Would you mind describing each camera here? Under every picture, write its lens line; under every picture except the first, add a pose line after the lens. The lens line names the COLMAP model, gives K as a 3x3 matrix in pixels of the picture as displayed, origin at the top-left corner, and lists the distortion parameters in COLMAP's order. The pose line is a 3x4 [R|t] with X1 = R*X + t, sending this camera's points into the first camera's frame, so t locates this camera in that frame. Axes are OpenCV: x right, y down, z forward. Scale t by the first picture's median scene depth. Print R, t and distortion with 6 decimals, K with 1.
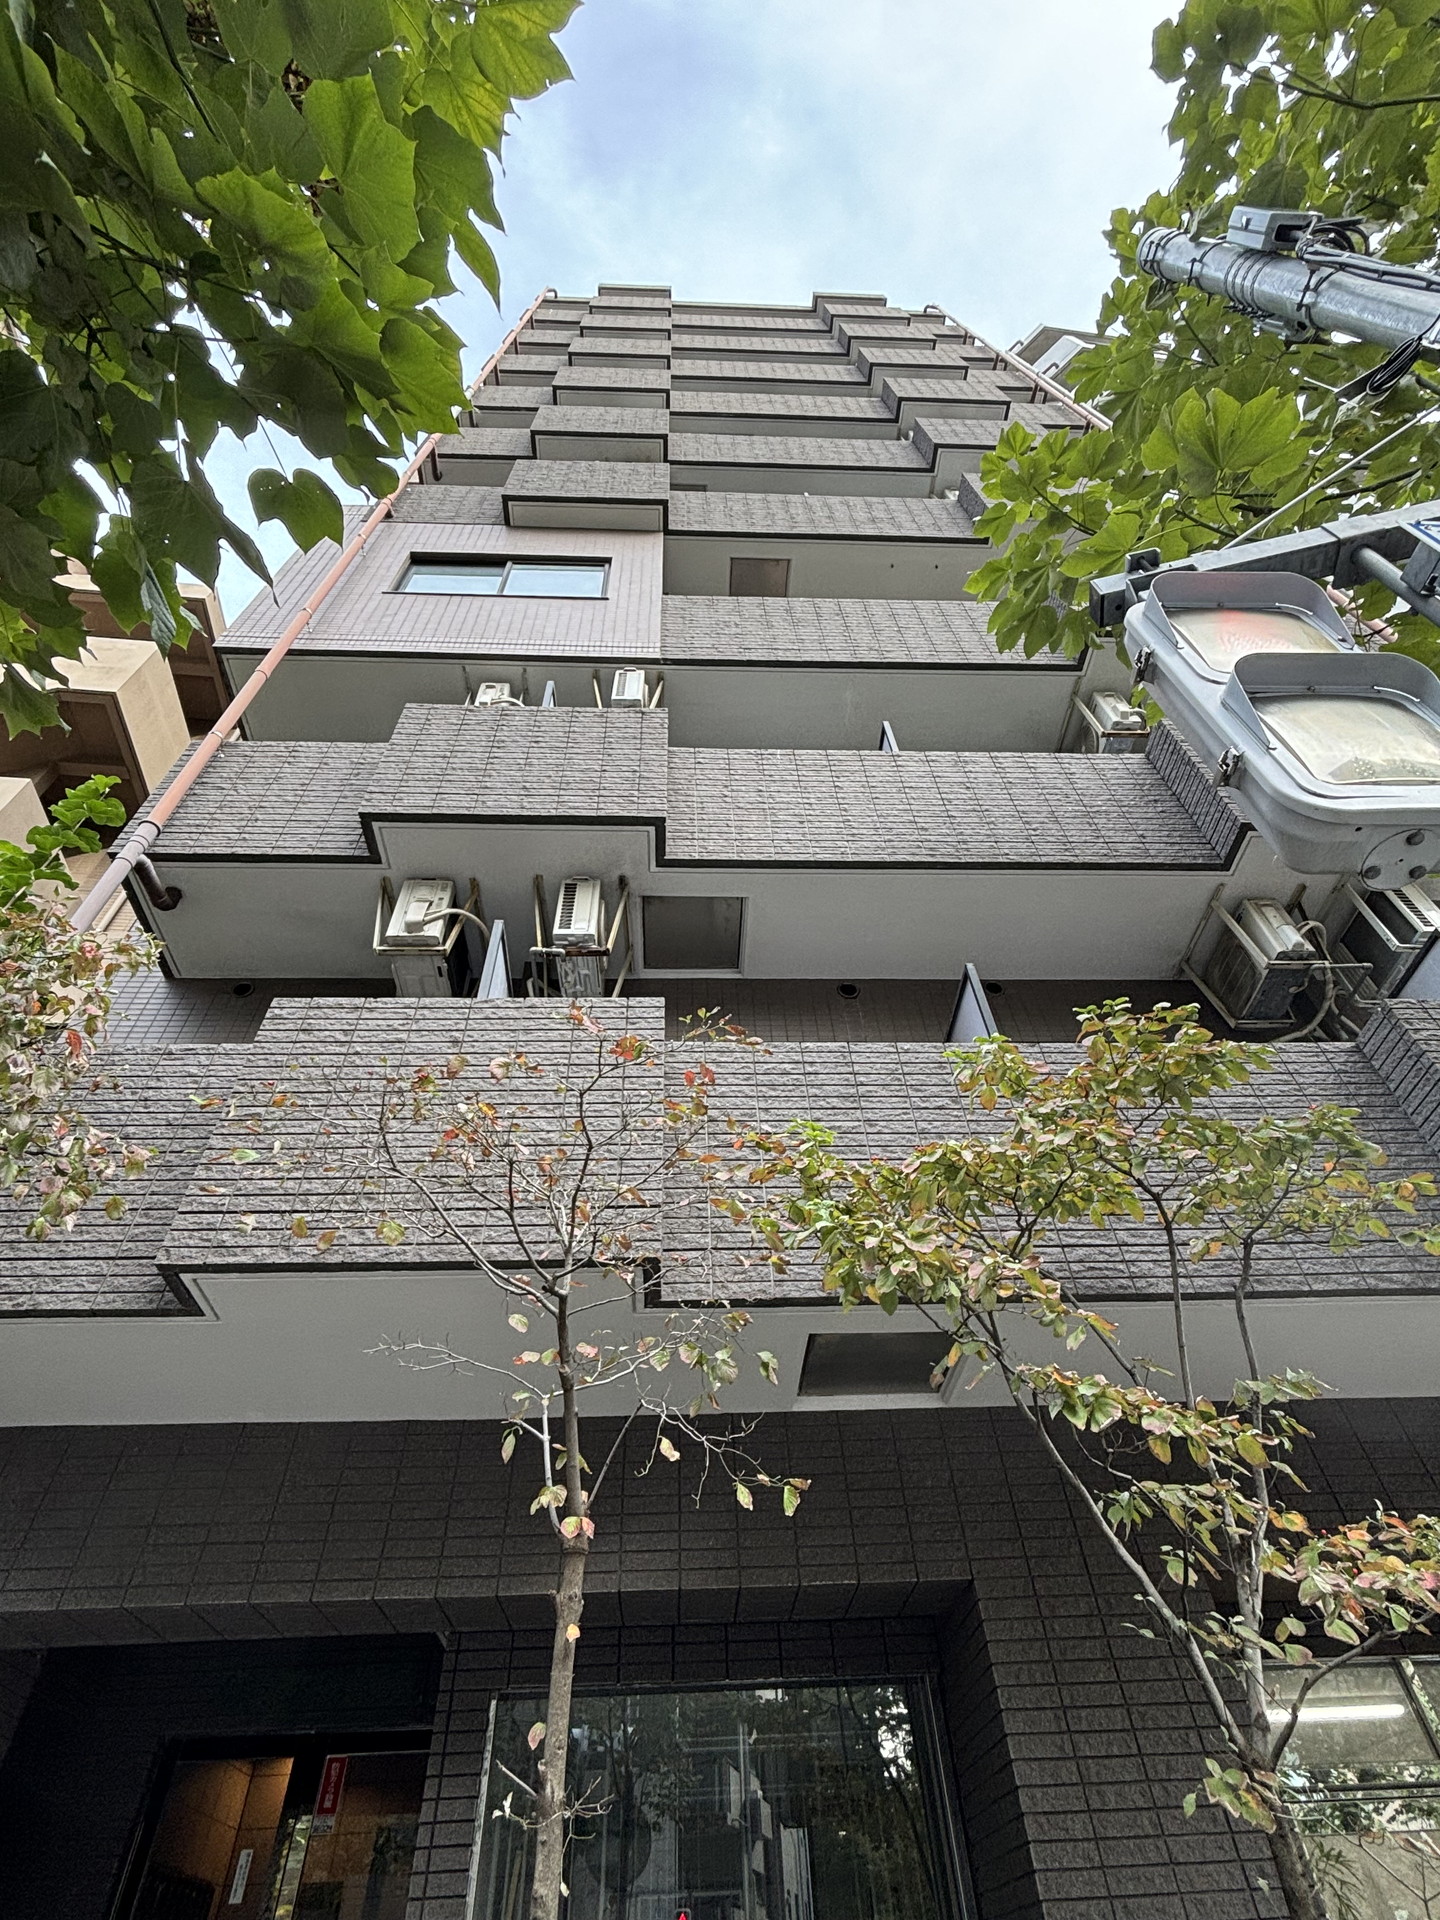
lens RADIAL K [[942.6, 0, 715.5], [0, 942.6, 957.6], [0, 0, 1]] dist [-0.001724, -0.000123]
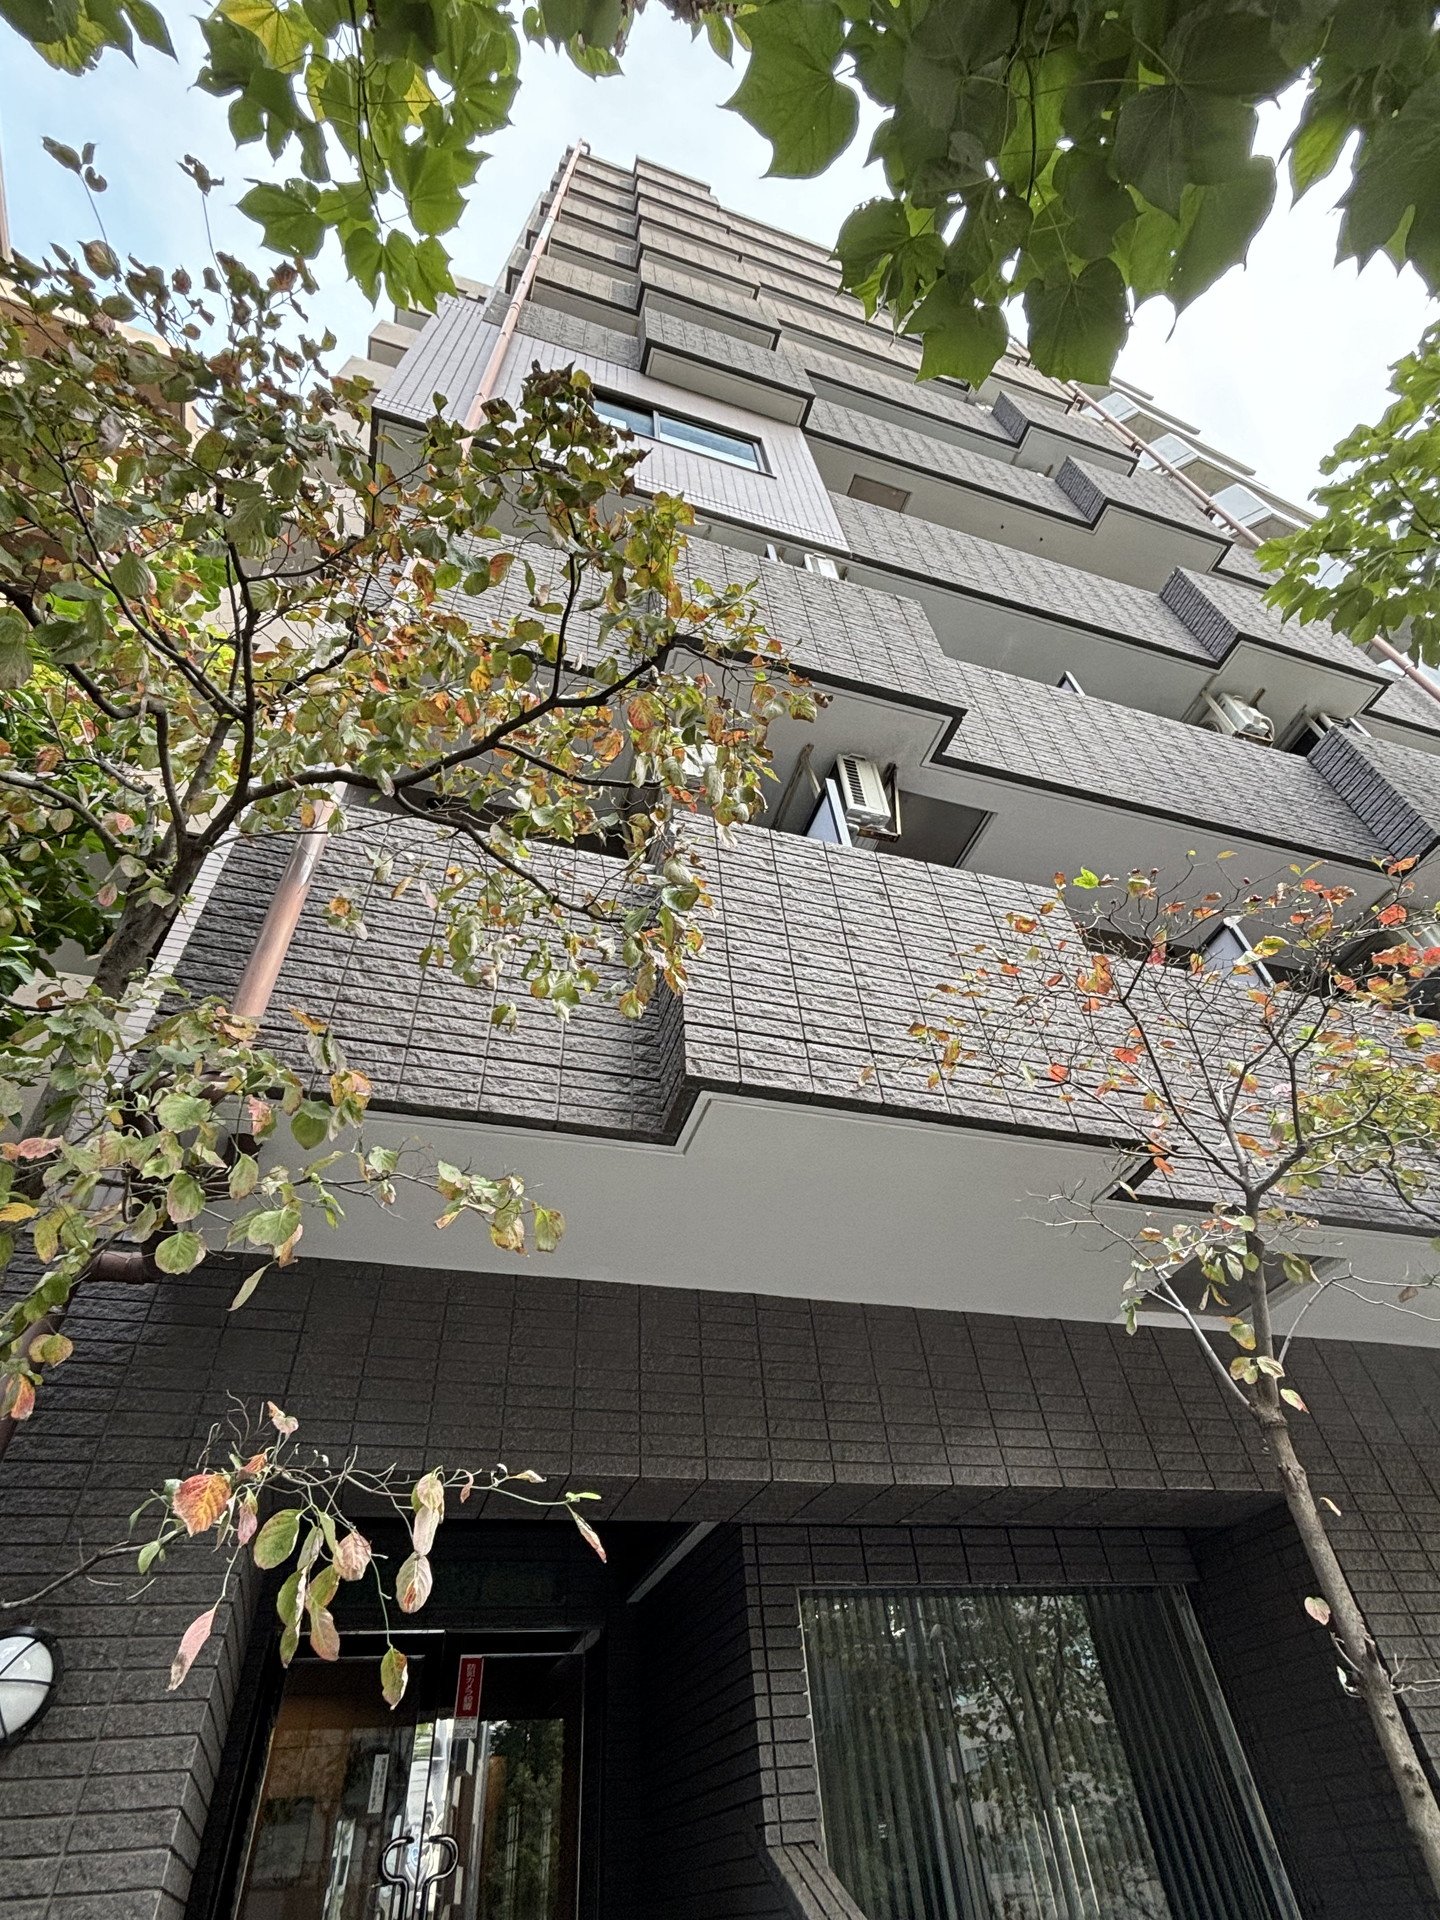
lens RADIAL K [[942.6, 0, 709.3], [0, 942.6, 957.7], [0, 0, 1]] dist [-0.001724, -0.000123]
pose [[0.964945, 0.167380, 0.202151, -0.578364], [-0.176385, 0.983944, 0.027257, 0.147760], [-0.194343, -0.061958, 0.978975, 0.132973]]
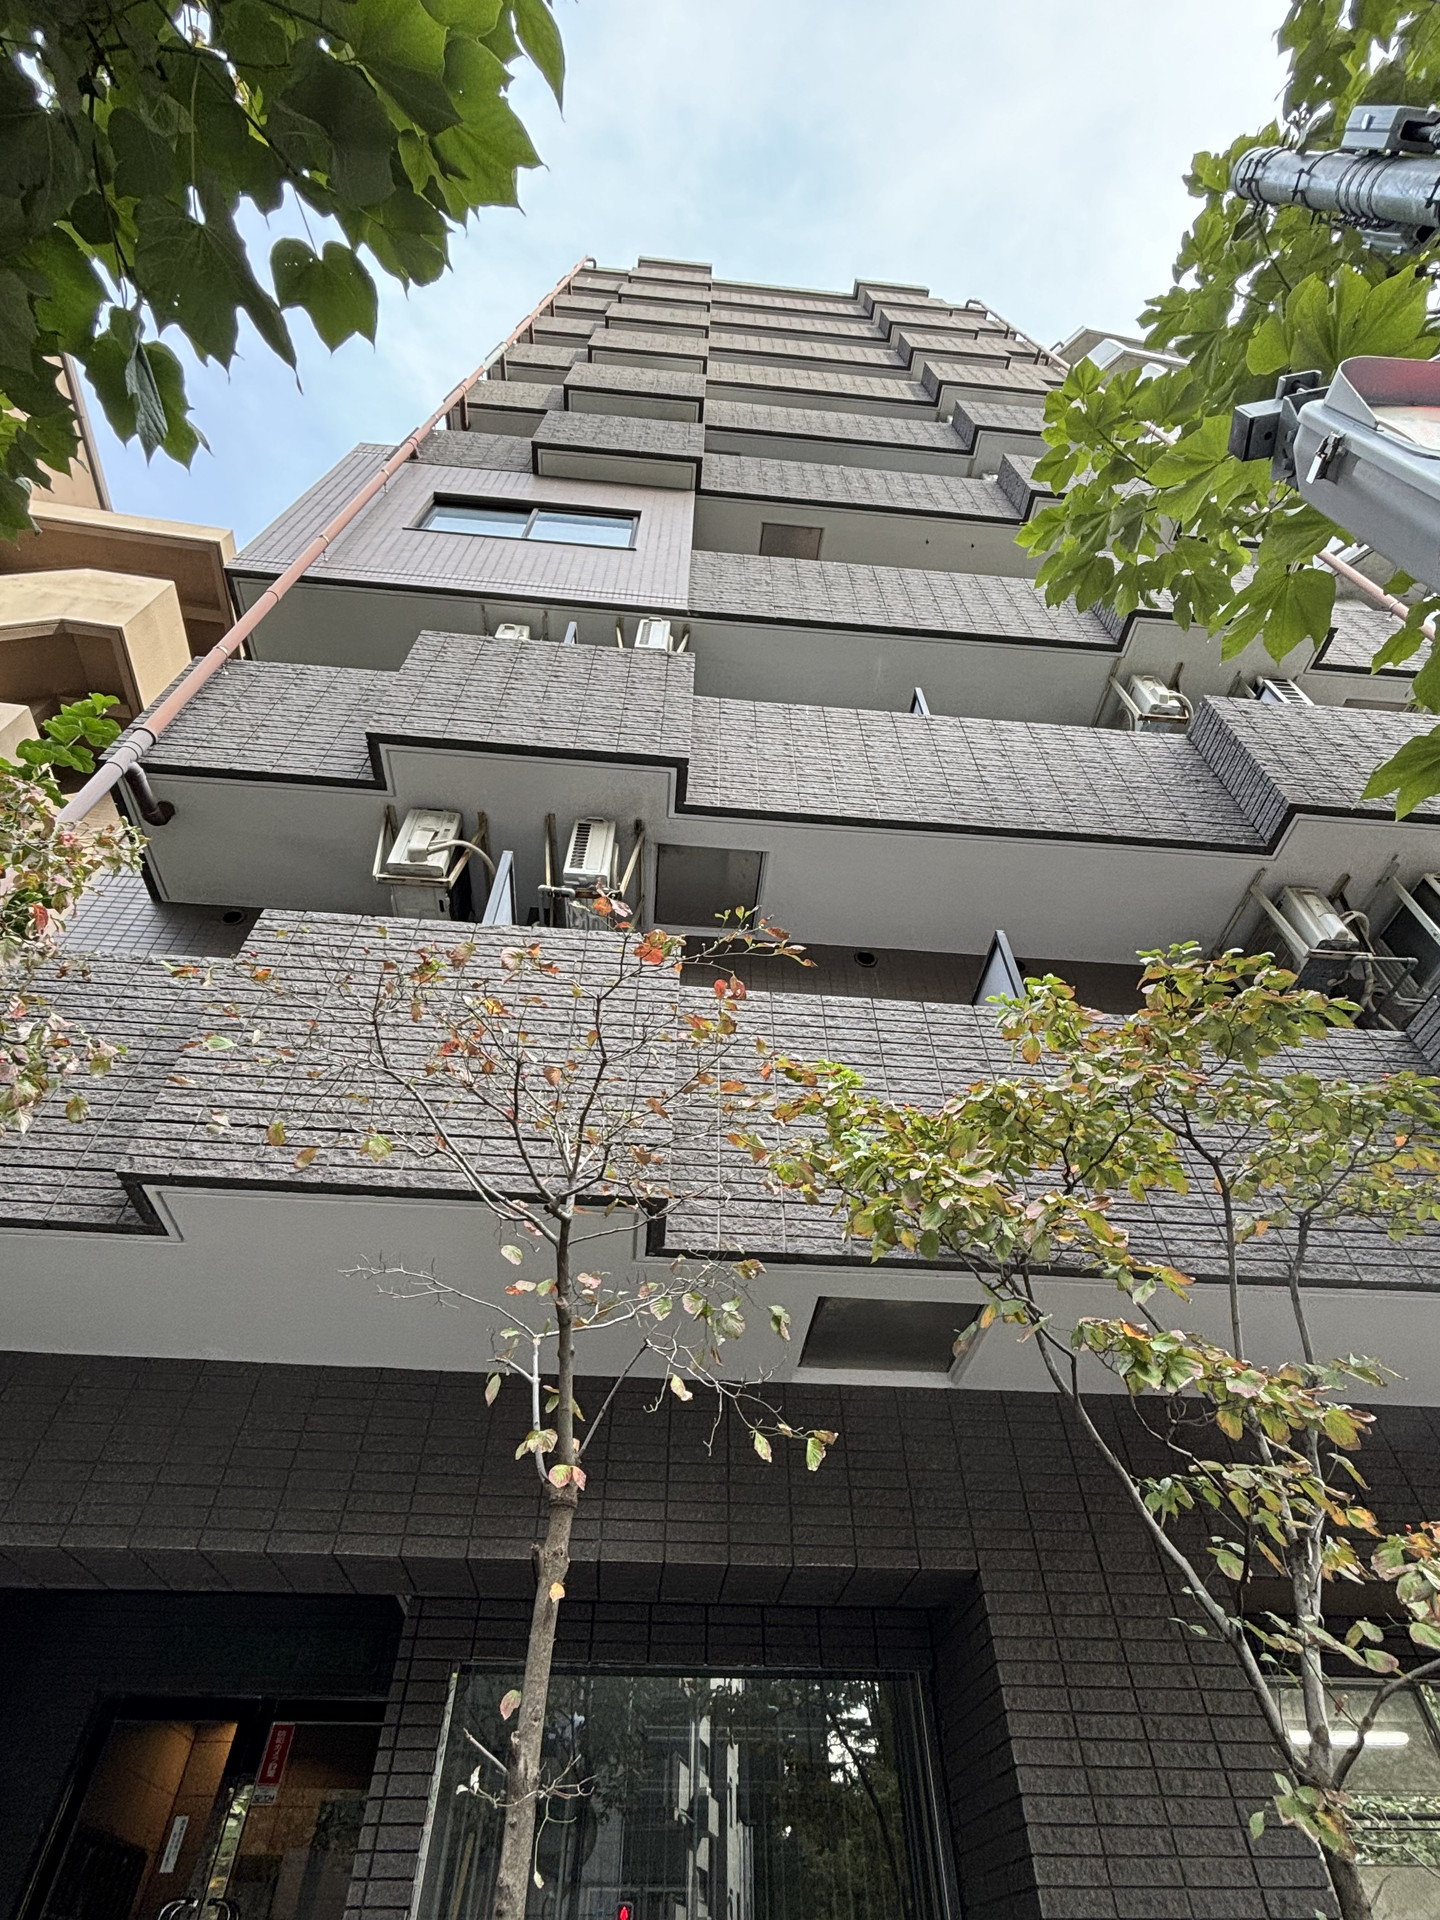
lens RADIAL K [[942.6, 0, 715.1], [0, 942.6, 957.7], [0, 0, 1]] dist [-0.001724, -0.000123]
pose [[0.998127, 0.060960, 0.005052, -0.024329], [-0.060971, 0.998138, 0.001918, 0.061097], [-0.004926, -0.002222, 0.999985, 0.062892]]
